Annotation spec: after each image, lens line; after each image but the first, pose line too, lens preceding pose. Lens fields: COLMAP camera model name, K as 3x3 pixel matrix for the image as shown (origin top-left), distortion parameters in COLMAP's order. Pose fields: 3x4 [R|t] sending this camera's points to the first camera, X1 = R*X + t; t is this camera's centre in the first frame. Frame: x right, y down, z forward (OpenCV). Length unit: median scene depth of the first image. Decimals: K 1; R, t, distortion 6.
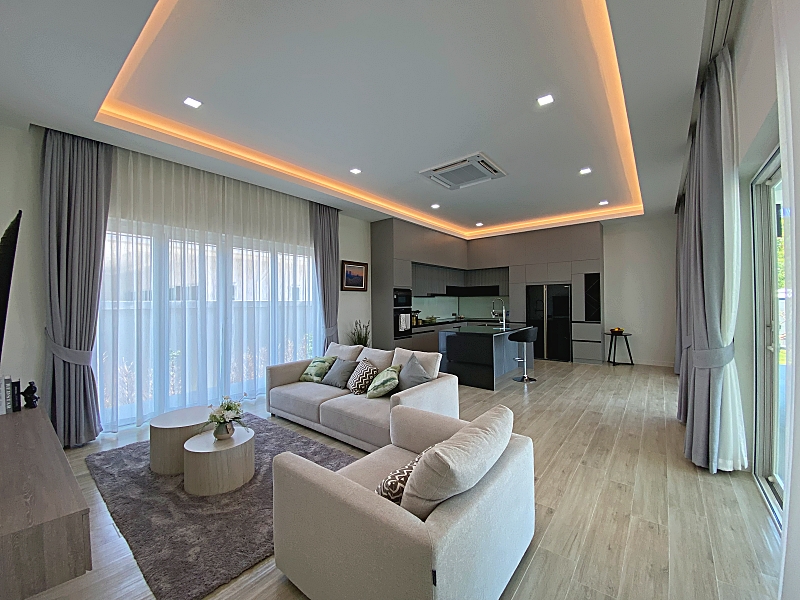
lens RADIAL K [[324.5, 0, 398.1], [0, 324.5, 300.6], [0, 0, 1]] dist [0.028092, -0.023792]
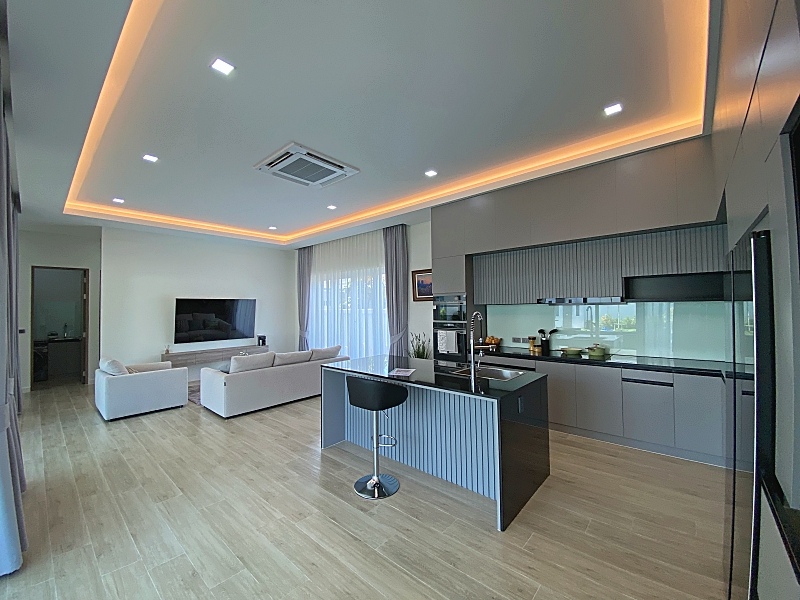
lens RADIAL K [[324.5, 0, 398.1], [0, 324.5, 300.6], [0, 0, 1]] dist [0.028092, -0.023792]
pose [[-0.054319, -0.012818, -0.998441, 0.810553], [0.017452, 0.999753, -0.013784, -0.019707], [0.998371, -0.018174, -0.054082, 0.992190]]
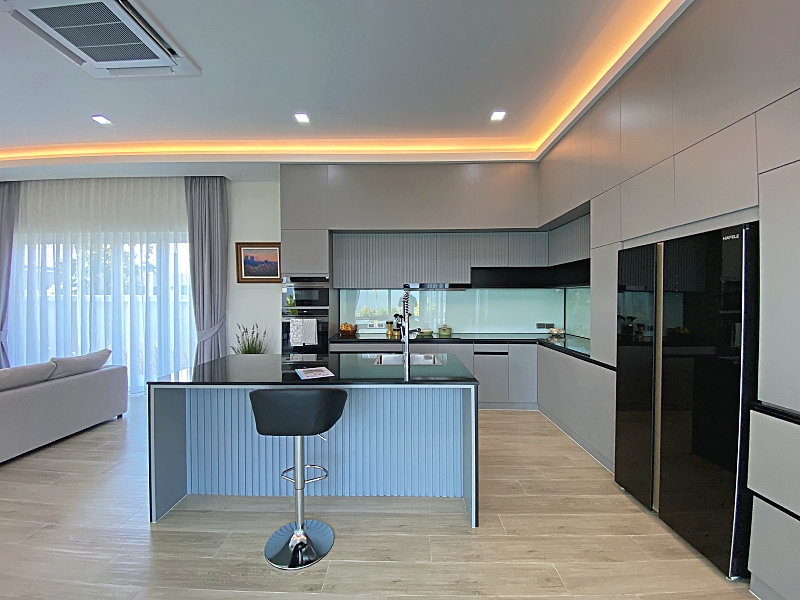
lens RADIAL K [[324.5, 0, 398.1], [0, 324.5, 300.6], [0, 0, 1]] dist [0.028092, -0.023792]
pose [[0.605882, 0.018032, -0.795350, 0.655680], [-0.002088, 0.999776, 0.021076, -0.005477], [0.795552, -0.011109, 0.605784, 0.823278]]
